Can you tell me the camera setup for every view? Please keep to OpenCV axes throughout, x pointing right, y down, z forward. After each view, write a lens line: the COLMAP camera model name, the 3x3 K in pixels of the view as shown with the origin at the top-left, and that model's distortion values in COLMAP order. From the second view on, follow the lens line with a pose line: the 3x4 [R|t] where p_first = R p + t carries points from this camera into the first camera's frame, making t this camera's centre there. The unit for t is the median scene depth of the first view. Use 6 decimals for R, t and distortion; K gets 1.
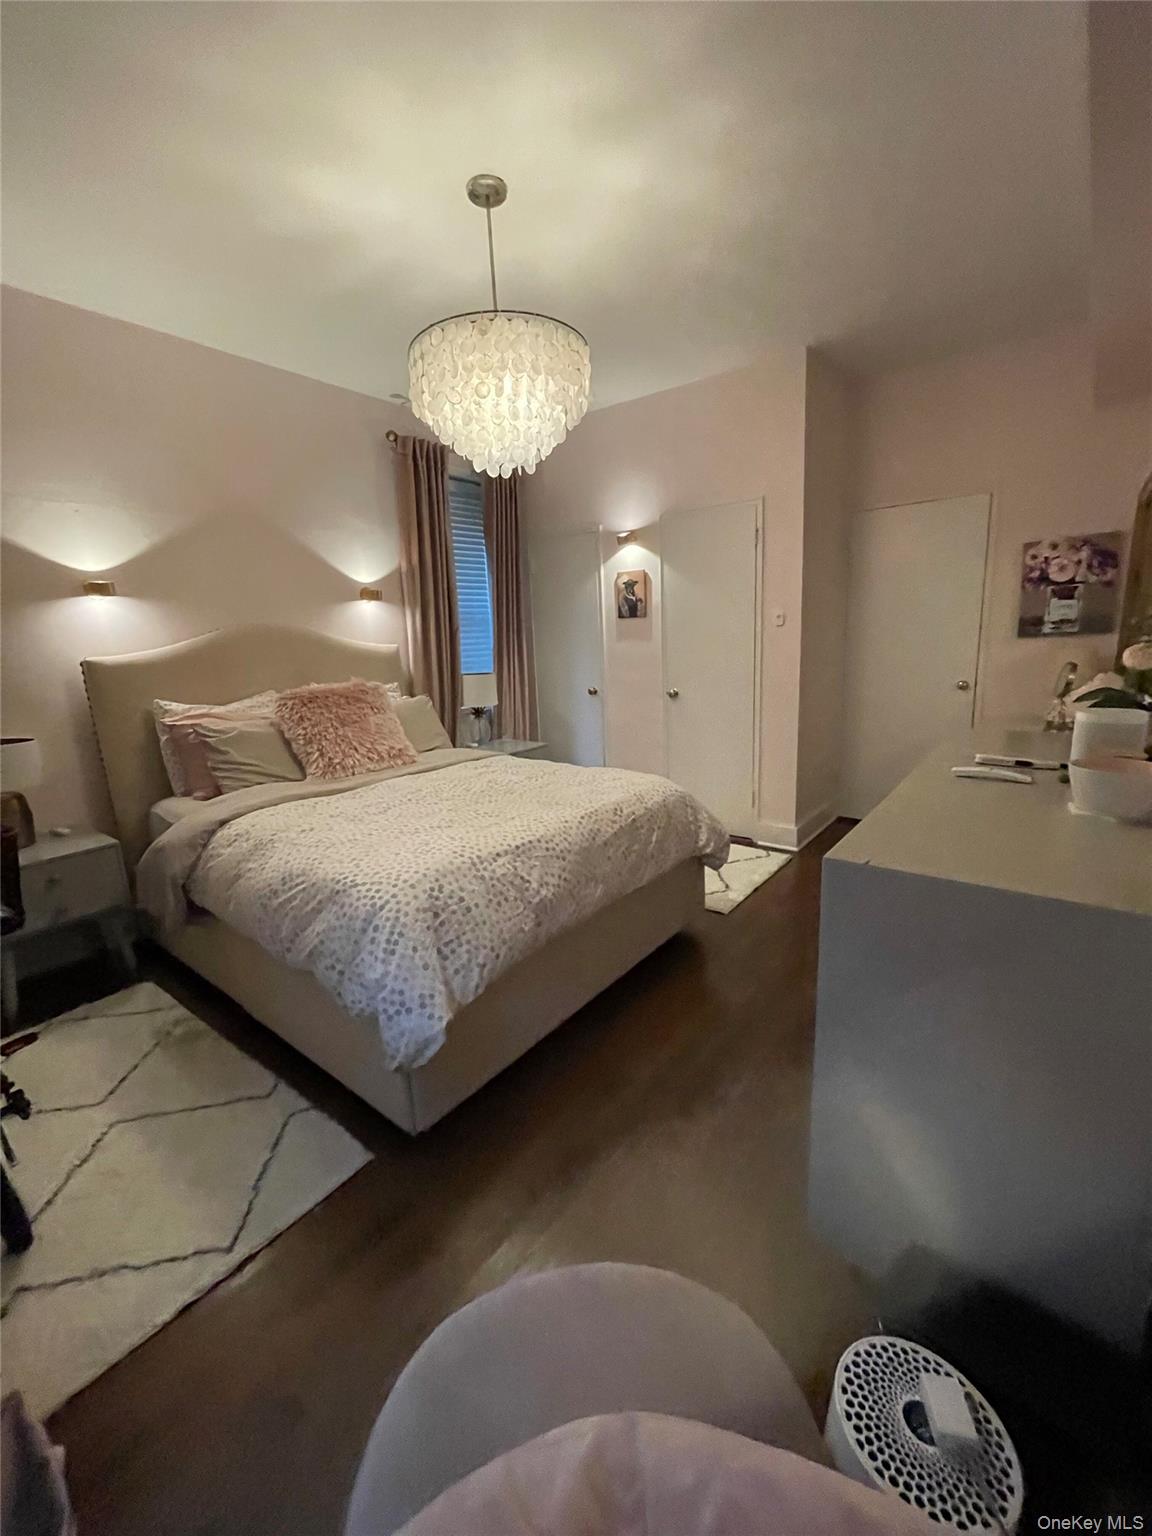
lens RADIAL K [[622.4, 0, 576.5], [0, 622.4, 768.4], [0, 0, 1]] dist [-0.001057, -0.000037]
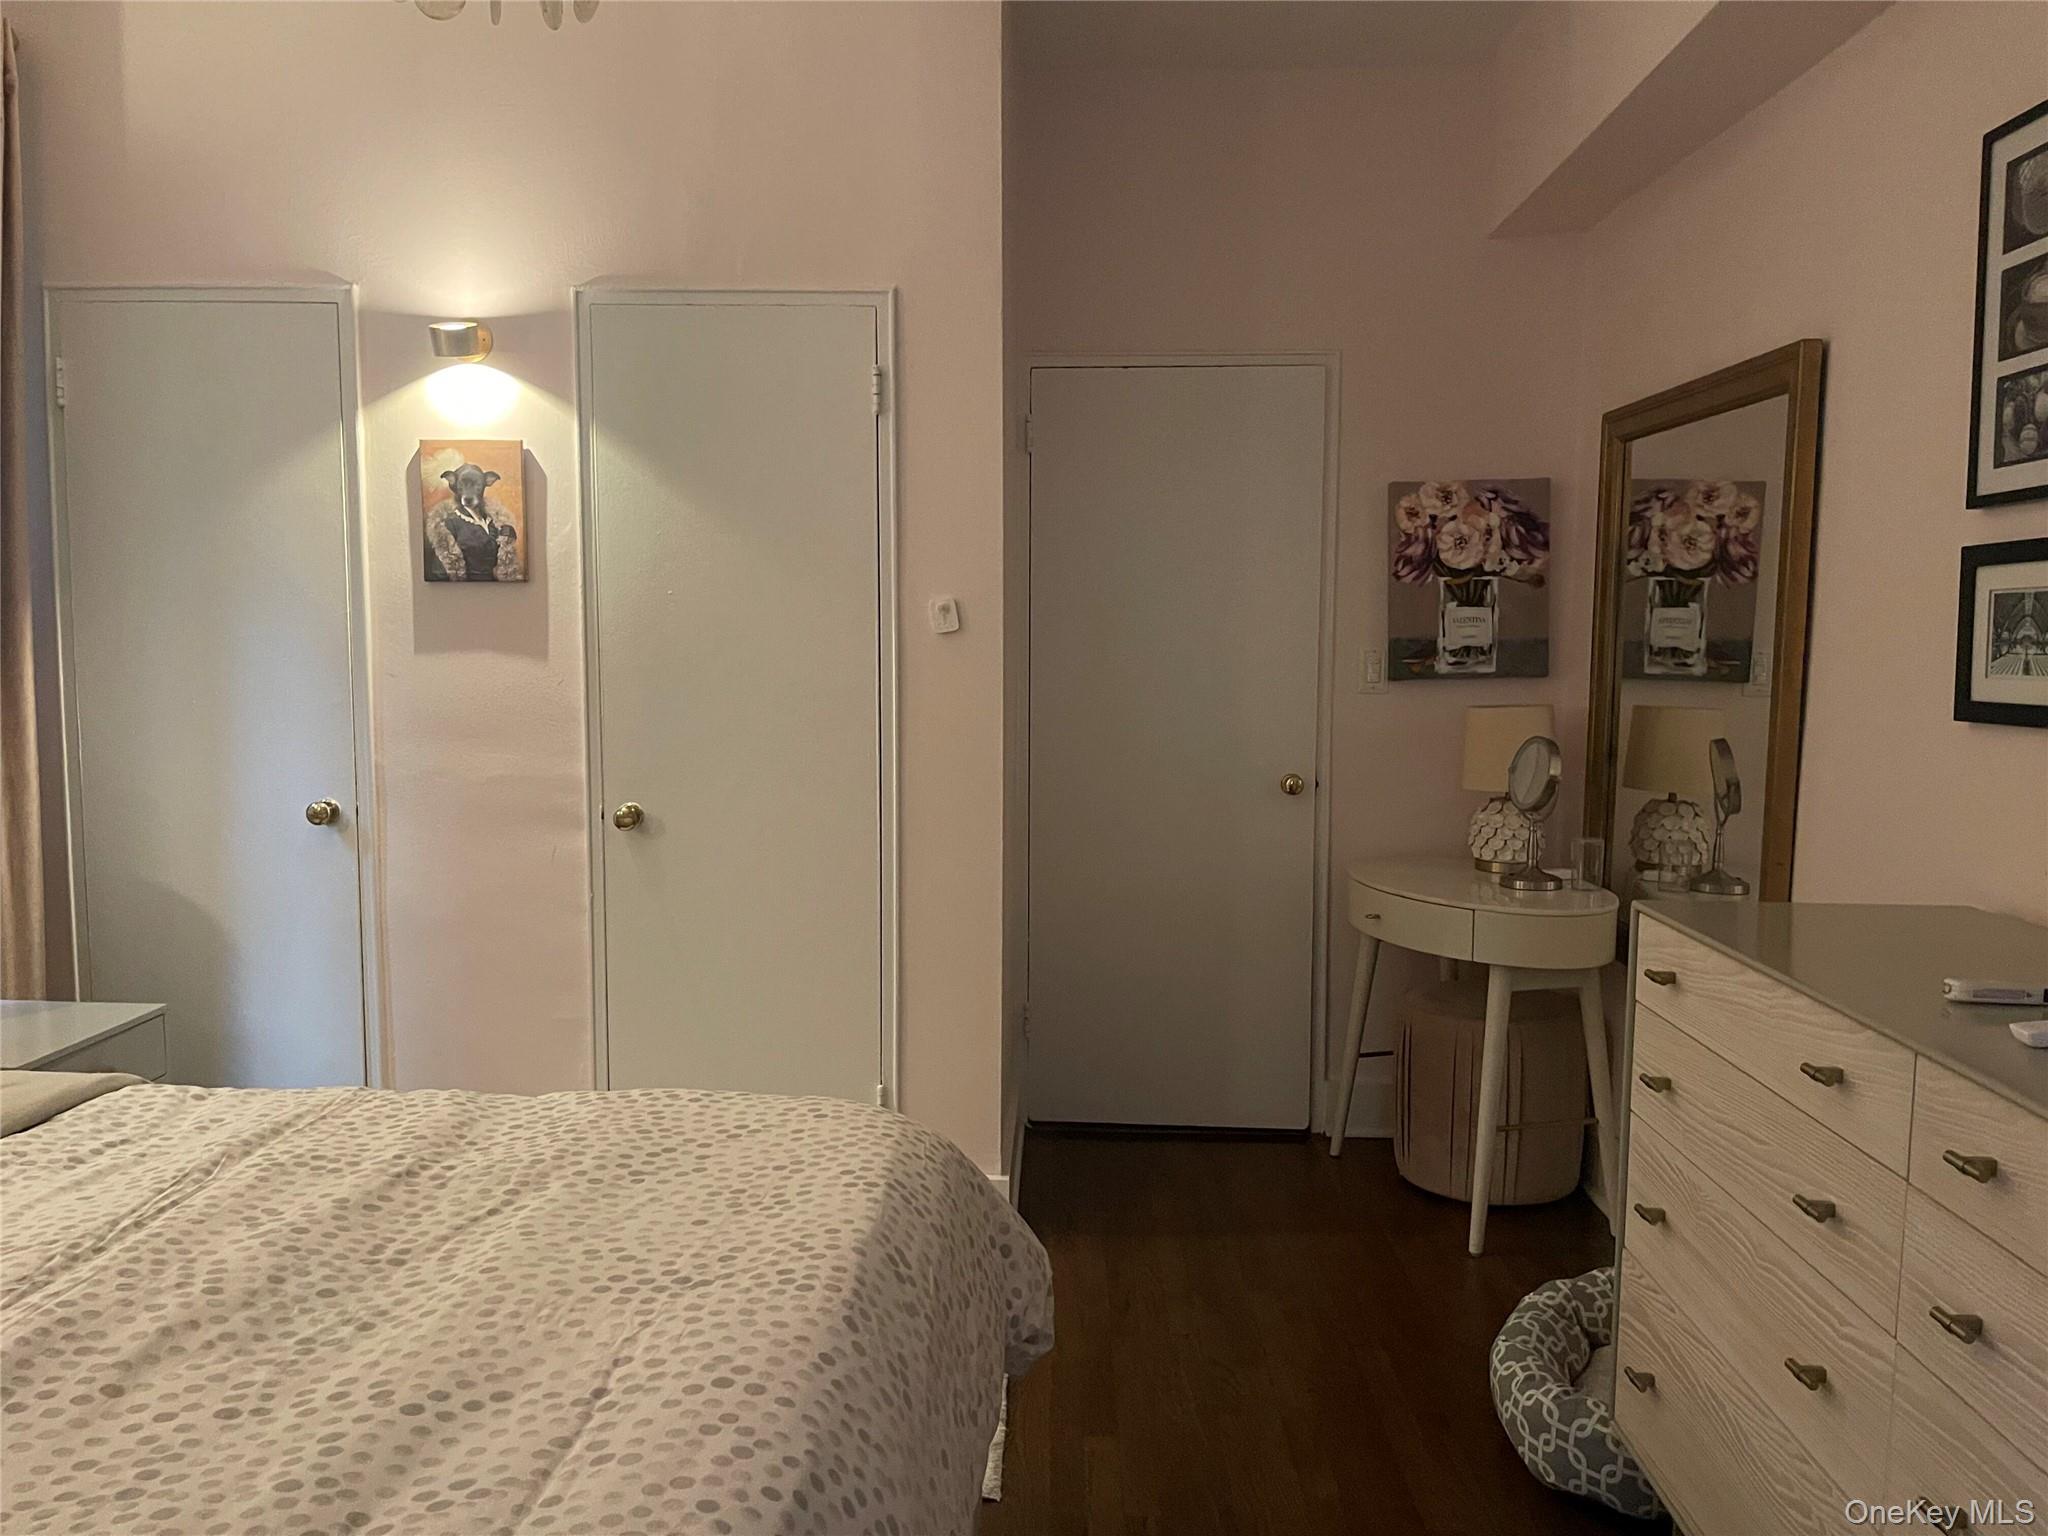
lens RADIAL K [[1566.1, 0, 1024.9], [0, 1566.1, 766.4], [0, 0, 1]] dist [0.011418, 0.000876]
pose [[0.802384, -0.003224, 0.596799, -0.204080], [0.084308, 0.990570, -0.108000, -0.047325], [-0.590823, 0.136972, 0.795089, 0.255975]]
